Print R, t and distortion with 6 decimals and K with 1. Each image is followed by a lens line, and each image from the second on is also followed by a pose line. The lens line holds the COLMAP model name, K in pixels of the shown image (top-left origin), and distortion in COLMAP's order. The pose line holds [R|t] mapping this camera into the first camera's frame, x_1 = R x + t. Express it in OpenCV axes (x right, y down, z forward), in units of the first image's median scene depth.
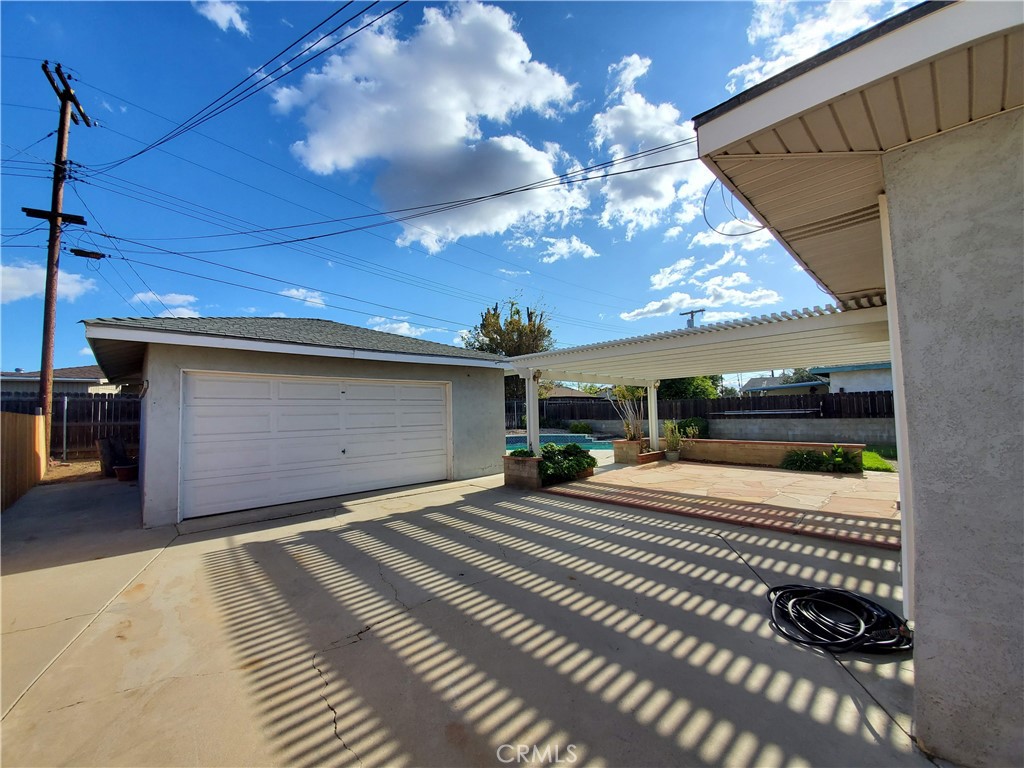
lens RADIAL K [[410.2, 0, 506.2], [0, 410.2, 380.8], [0, 0, 1]] dist [-0.019463, -0.001046]
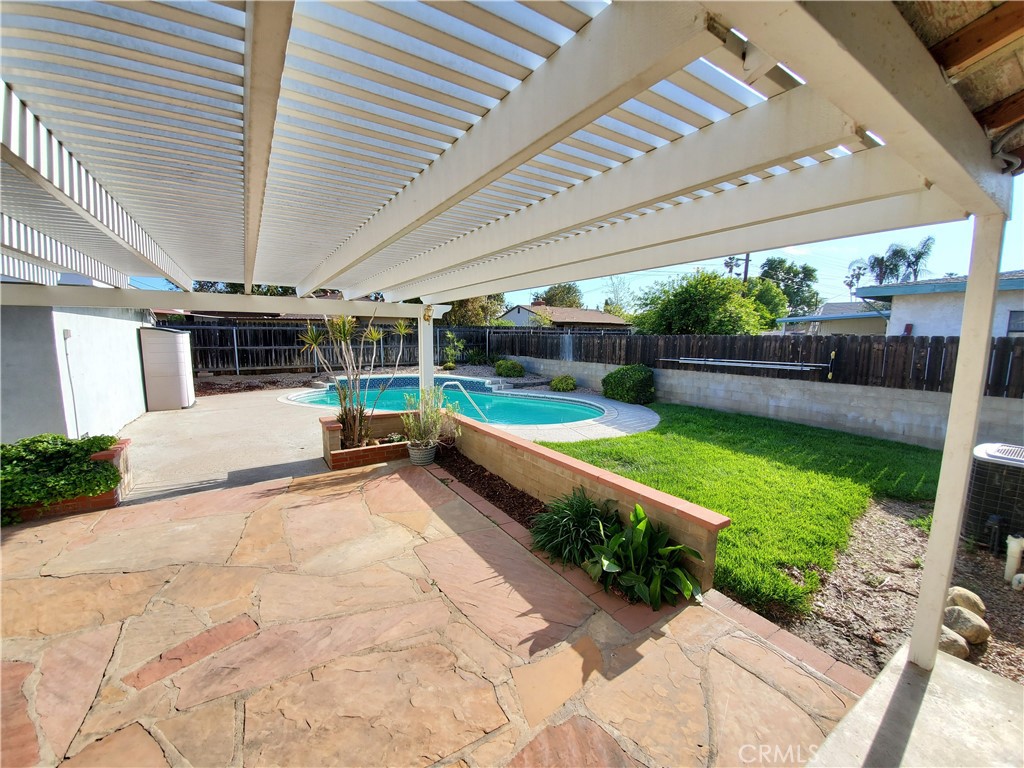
lens RADIAL K [[410.2, 0, 514.6], [0, 410.2, 383.3], [0, 0, 1]] dist [-0.019463, -0.001046]
pose [[0.983711, 0.051926, -0.172097, 0.419291], [-0.018035, 0.981049, 0.192921, -0.001595], [0.178853, -0.186675, 0.966004, 0.371372]]
